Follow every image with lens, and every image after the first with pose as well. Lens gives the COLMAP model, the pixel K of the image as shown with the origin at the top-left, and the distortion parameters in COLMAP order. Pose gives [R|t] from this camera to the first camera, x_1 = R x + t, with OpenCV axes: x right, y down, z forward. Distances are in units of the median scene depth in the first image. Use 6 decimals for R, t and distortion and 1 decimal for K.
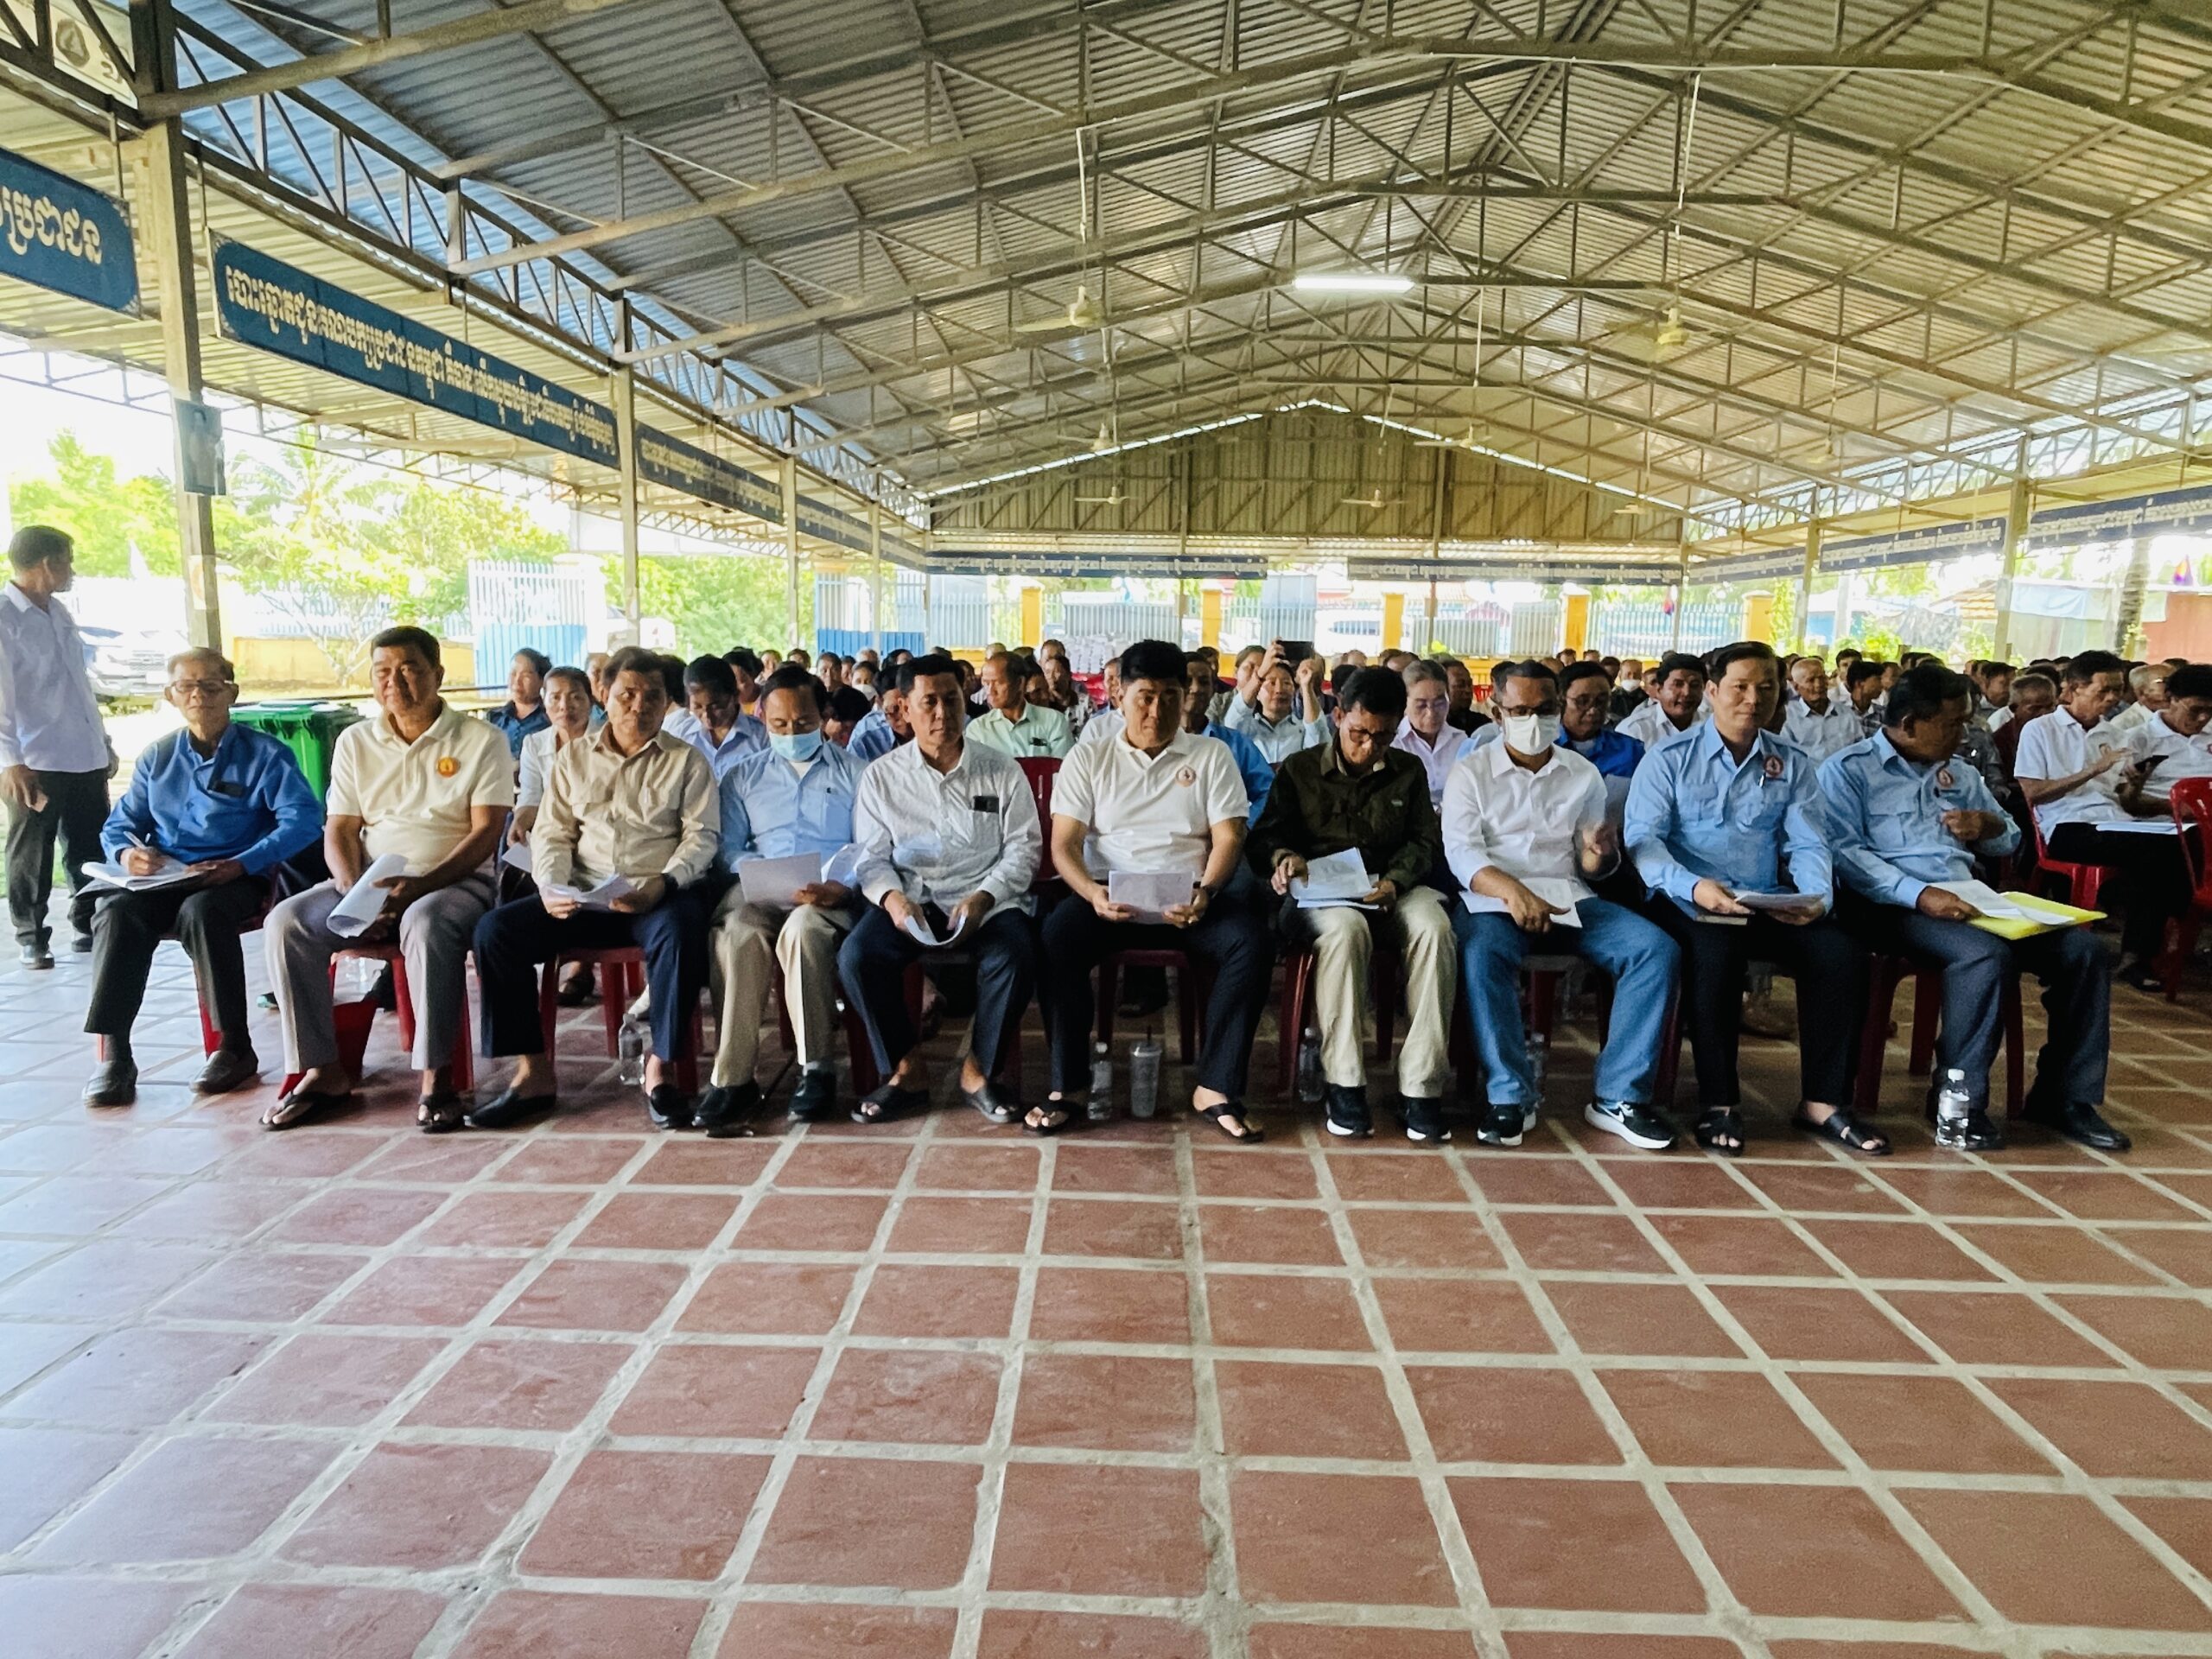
lens RADIAL K [[1387.6, 0, 1091.7], [0, 1387.6, 829.9], [0, 0, 1]] dist [-0.005693, 0.001289]
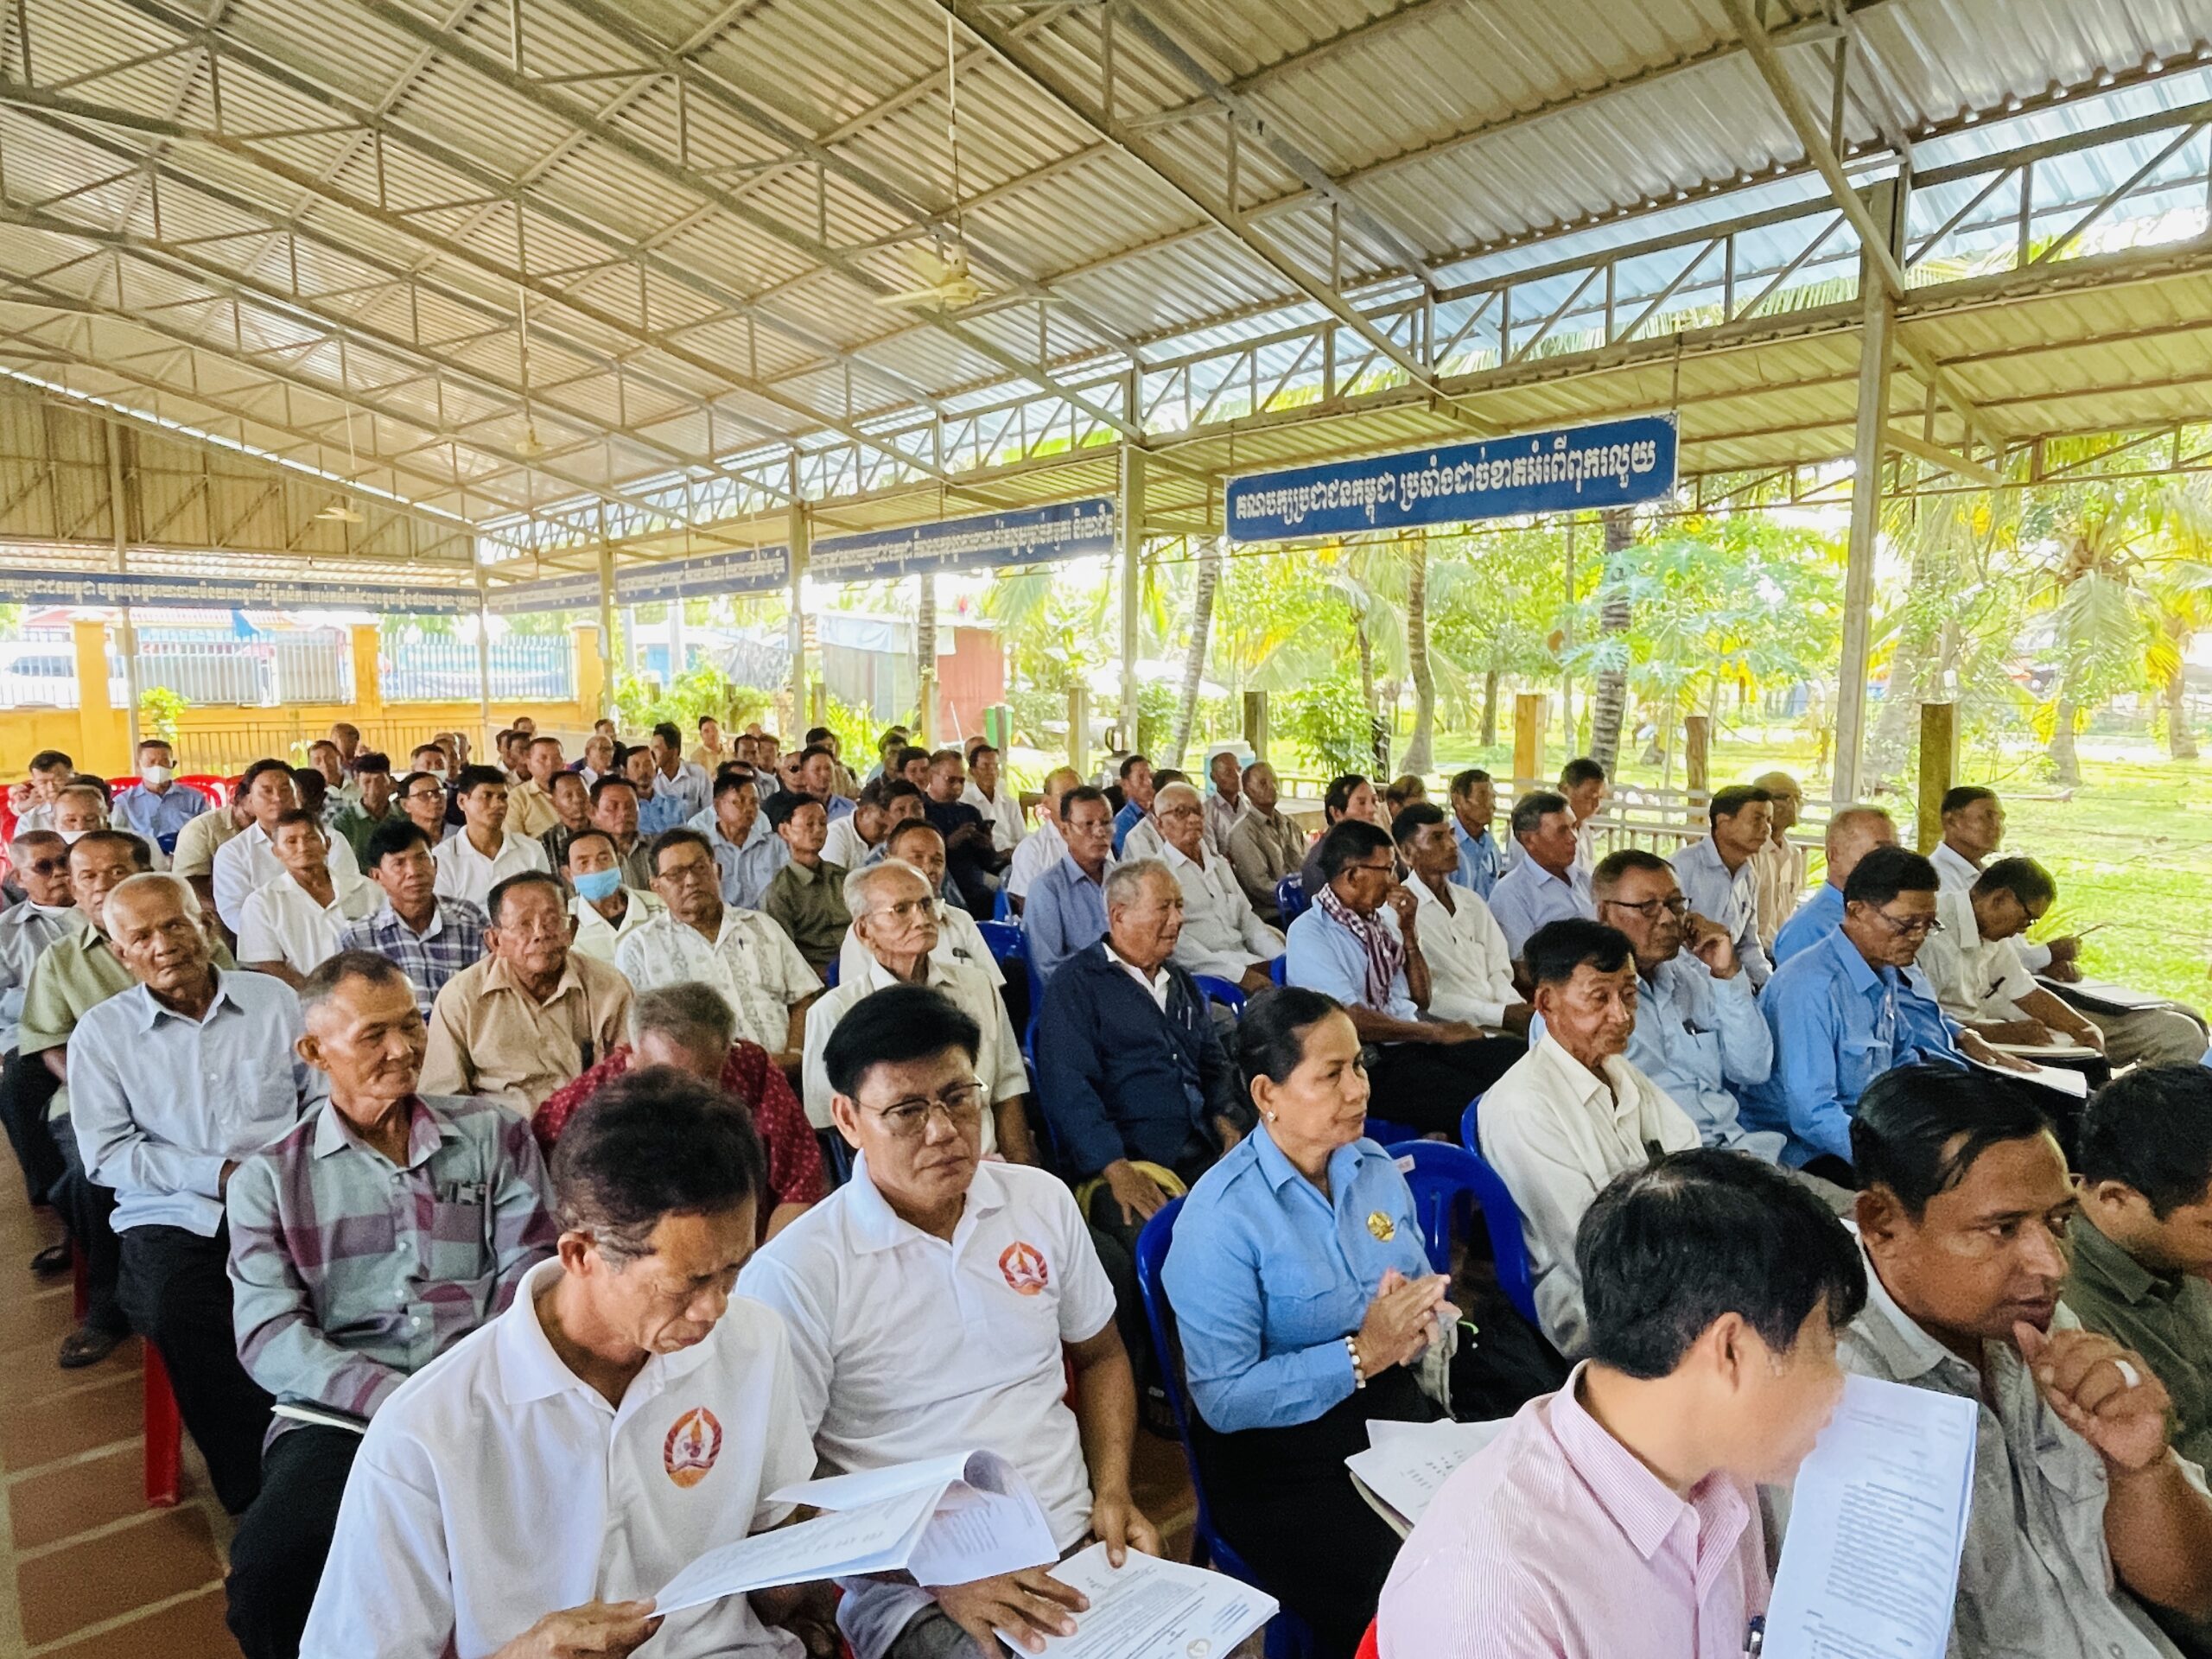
lens RADIAL K [[1387.6, 0, 1091.7], [0, 1387.6, 829.9], [0, 0, 1]] dist [-0.005693, 0.001289]
pose [[0.739311, -0.088759, 0.667489, 0.132048], [0.099311, 0.994807, 0.022287, -0.031980], [-0.666000, 0.049812, 0.744286, 0.151502]]
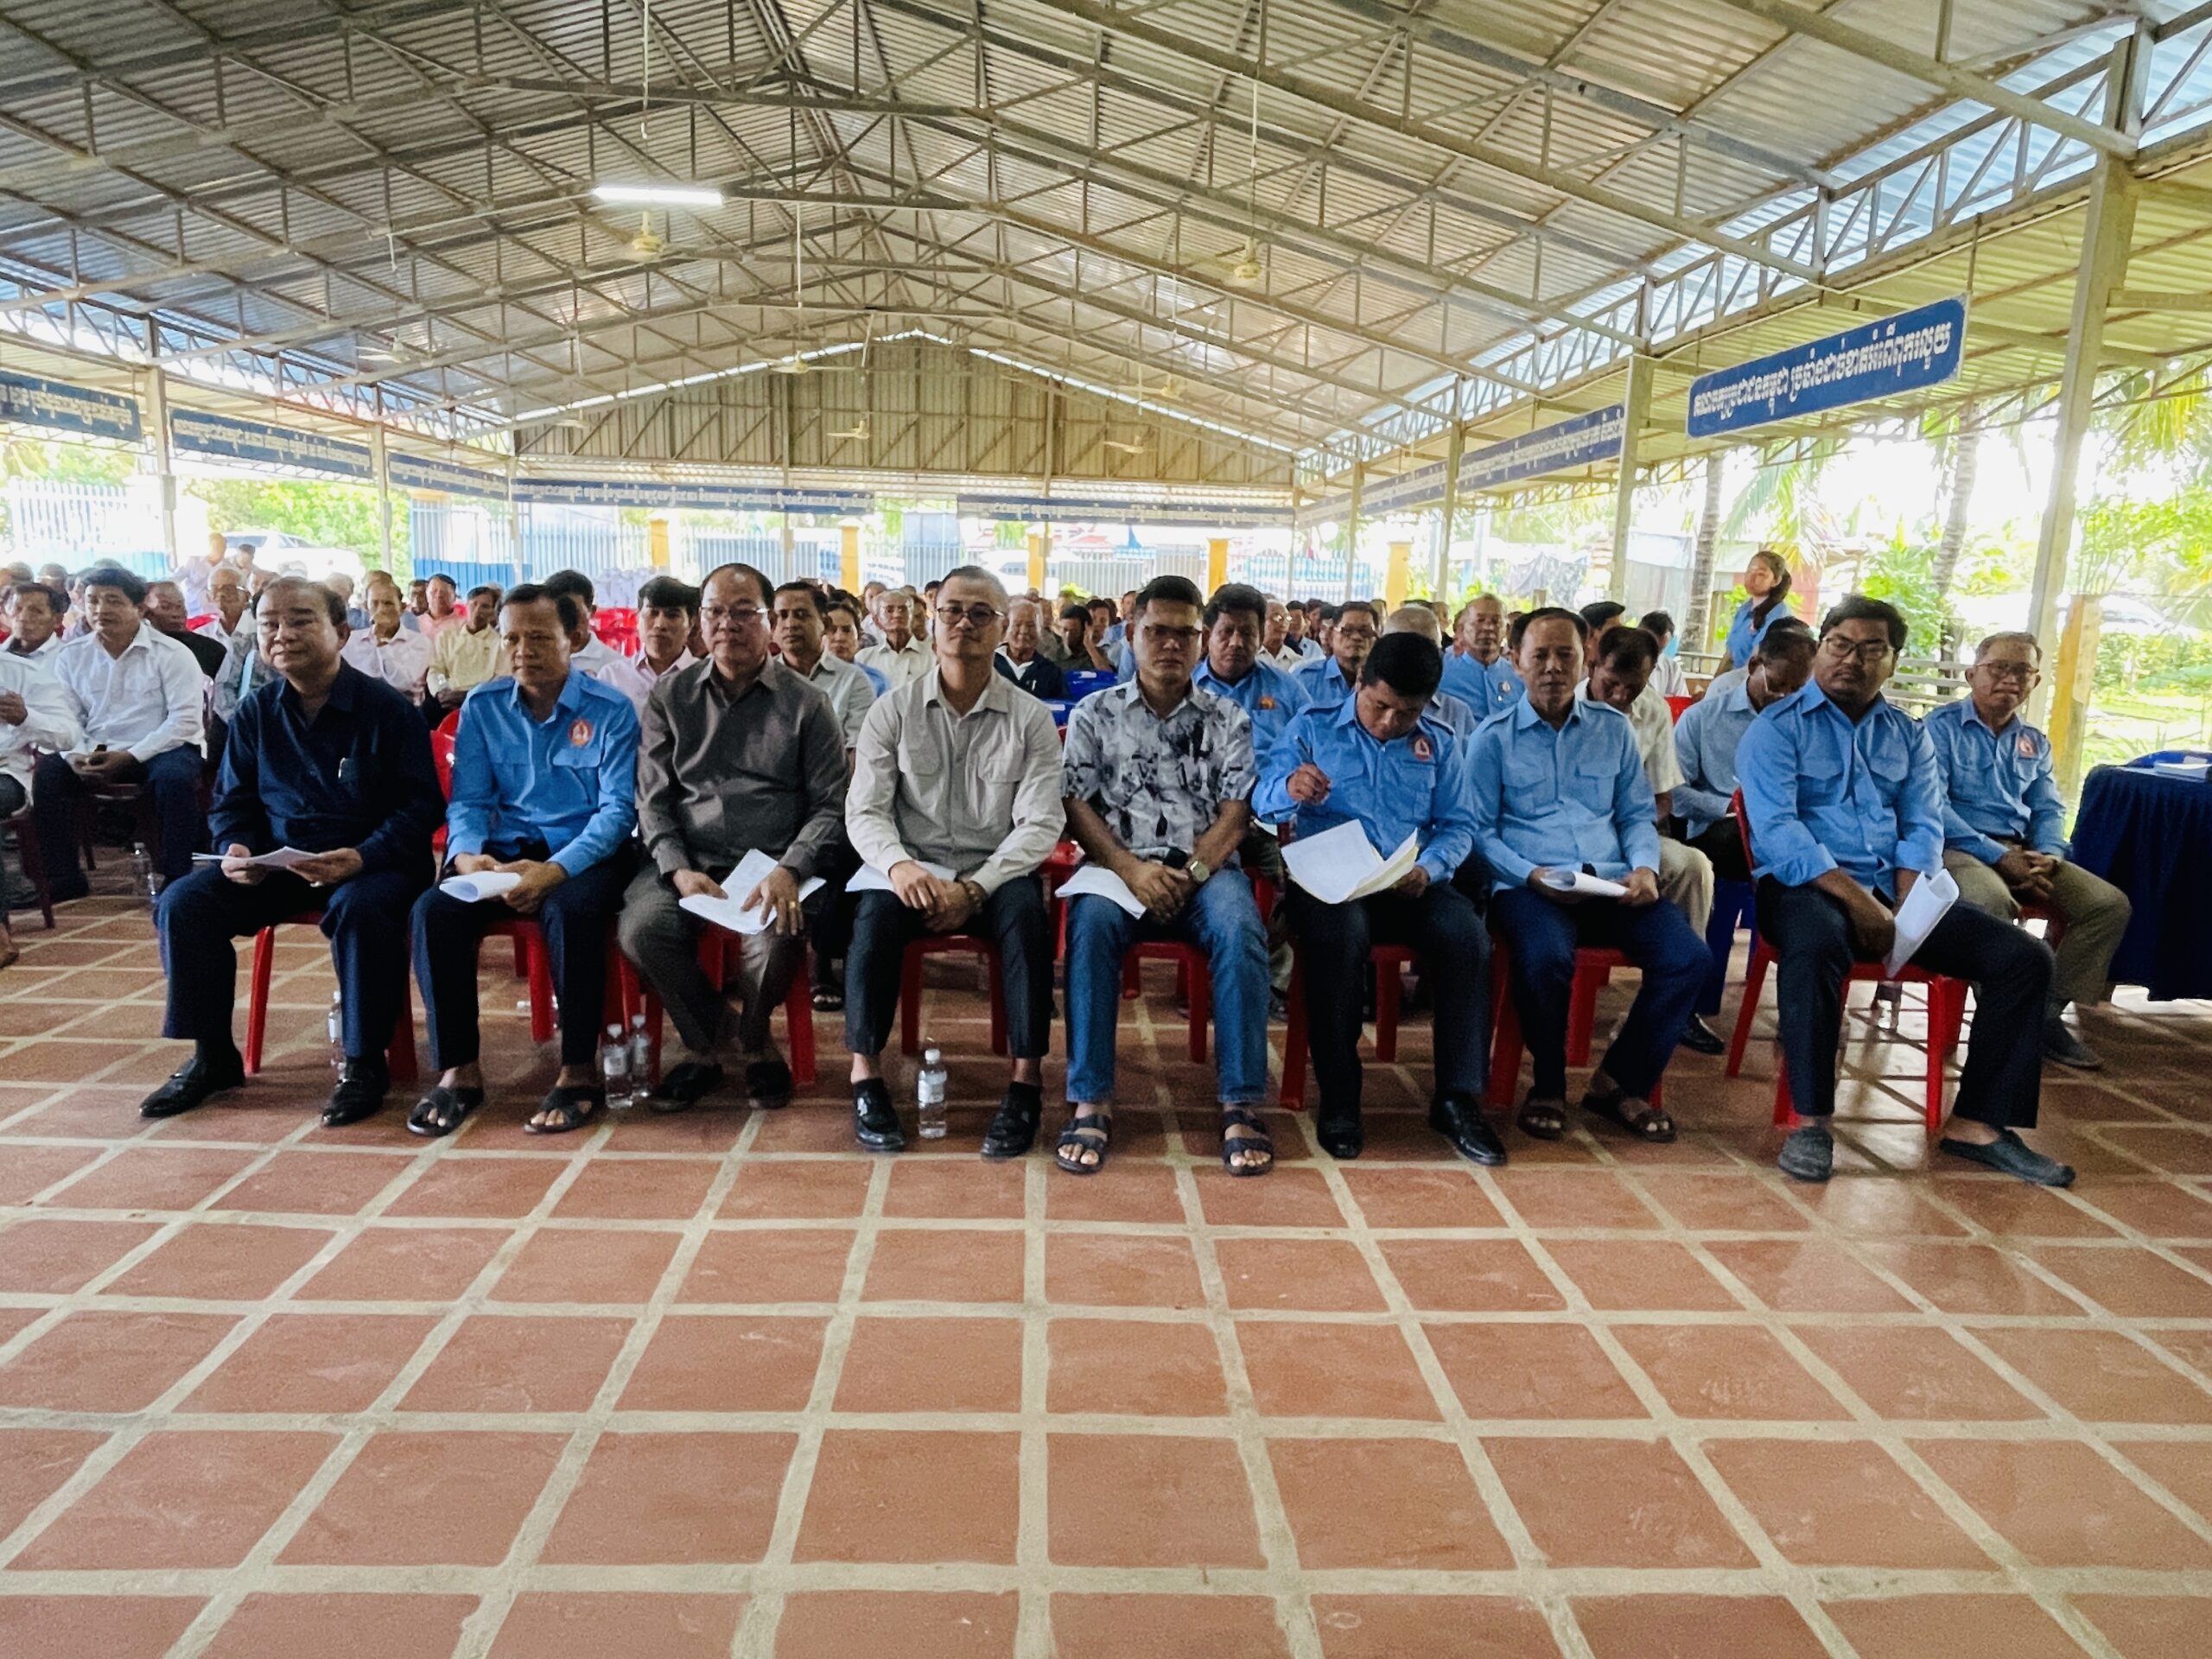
lens RADIAL K [[1419.2, 0, 1078.8], [0, 1419.2, 798.6], [0, 0, 1]] dist [0.040724, -0.069742]
pose [[0.997881, 0.007520, 0.064634, 0.210093], [-0.008299, 0.999896, 0.011795, 0.004622], [-0.064538, -0.012306, 0.997839, -0.005414]]
